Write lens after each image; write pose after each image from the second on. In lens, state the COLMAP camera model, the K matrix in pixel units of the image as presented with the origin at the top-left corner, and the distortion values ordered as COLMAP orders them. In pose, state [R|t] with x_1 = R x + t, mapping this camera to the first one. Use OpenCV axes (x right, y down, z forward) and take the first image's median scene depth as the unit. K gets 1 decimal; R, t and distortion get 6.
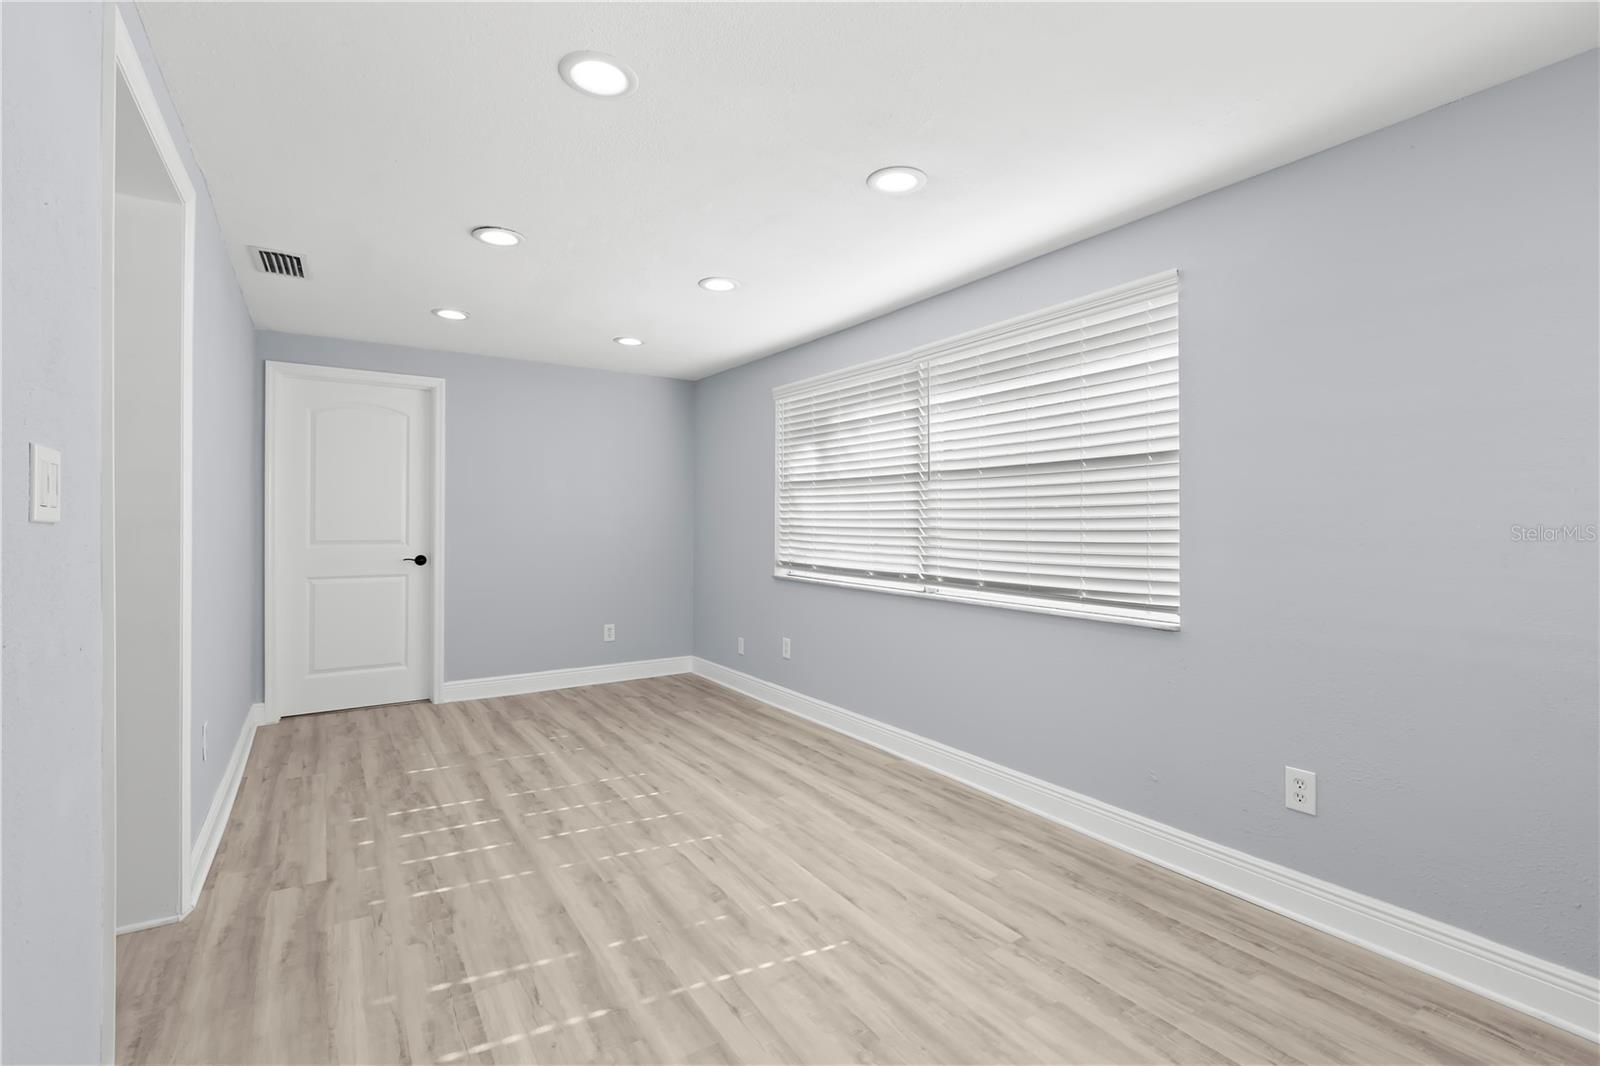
lens RADIAL K [[727.1, 0, 808.2], [0, 727.1, 522.7], [0, 0, 1]] dist [-0.000243, -0.000138]
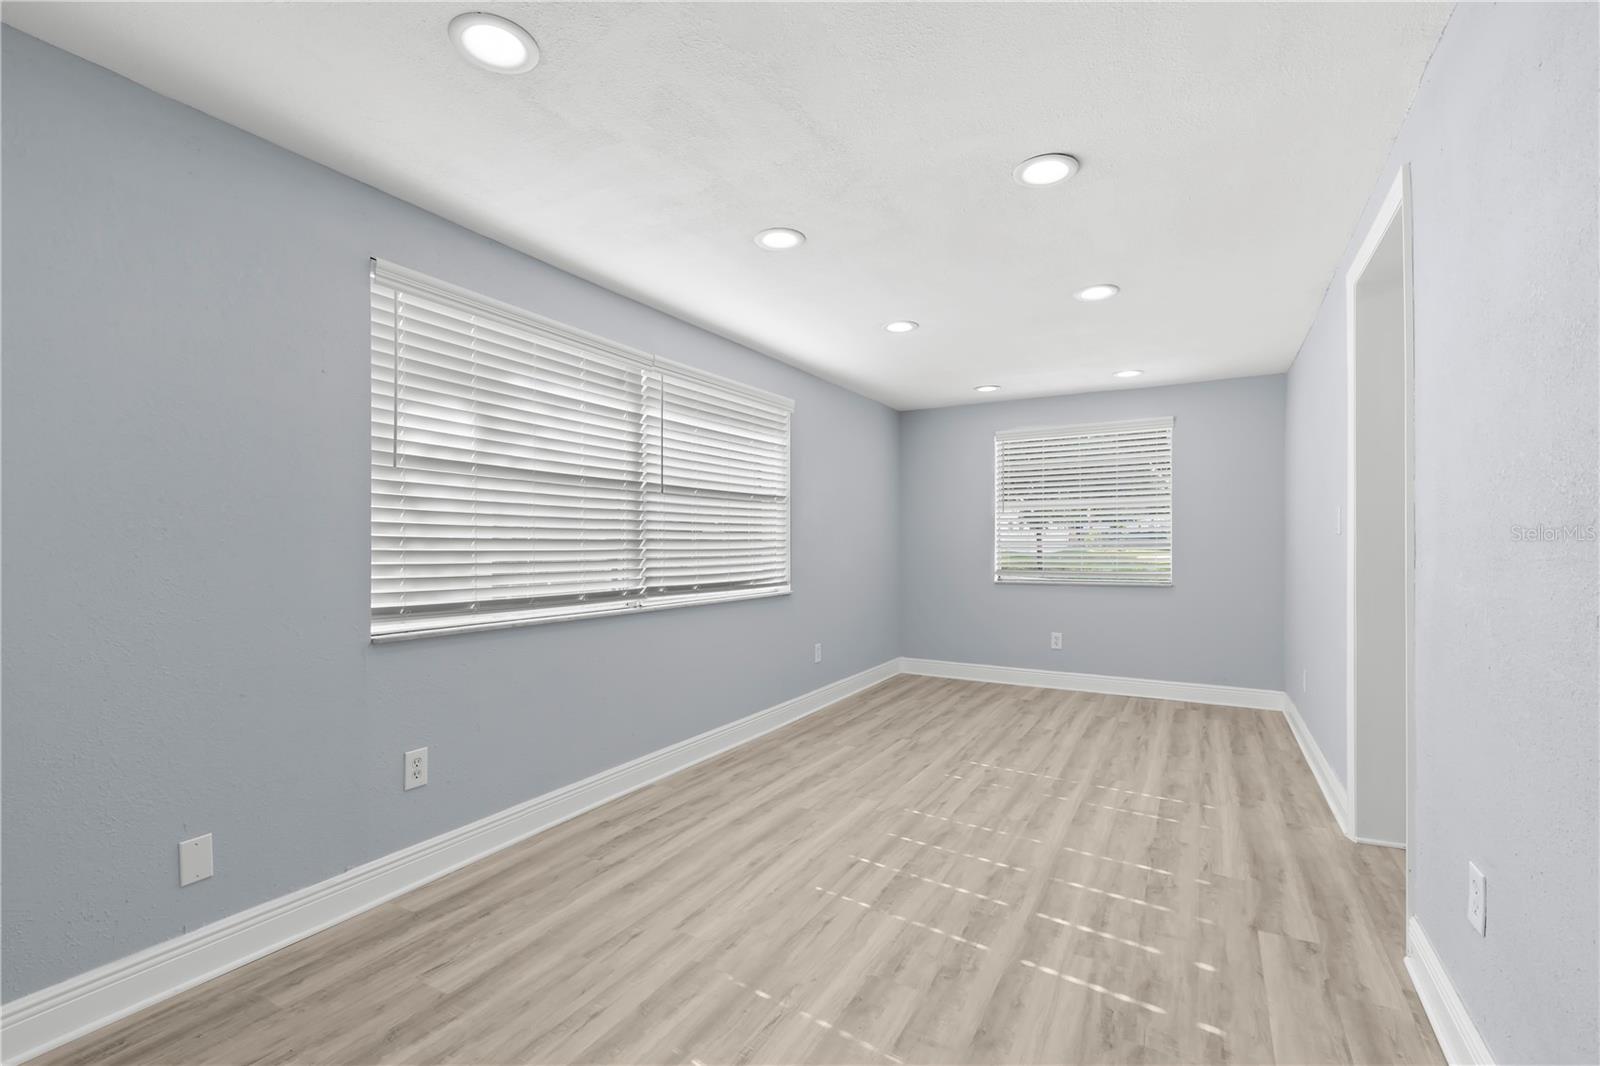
lens RADIAL K [[720.6, 0, 791.4], [0, 720.6, 530.3], [0, 0, 1]] dist [0.000046, -0.000112]
pose [[-0.447832, 0.012428, 0.894032, -0.951071], [0.000186, 0.999905, -0.013807, 0.009448], [-0.894118, -0.006017, -0.447791, 1.510385]]
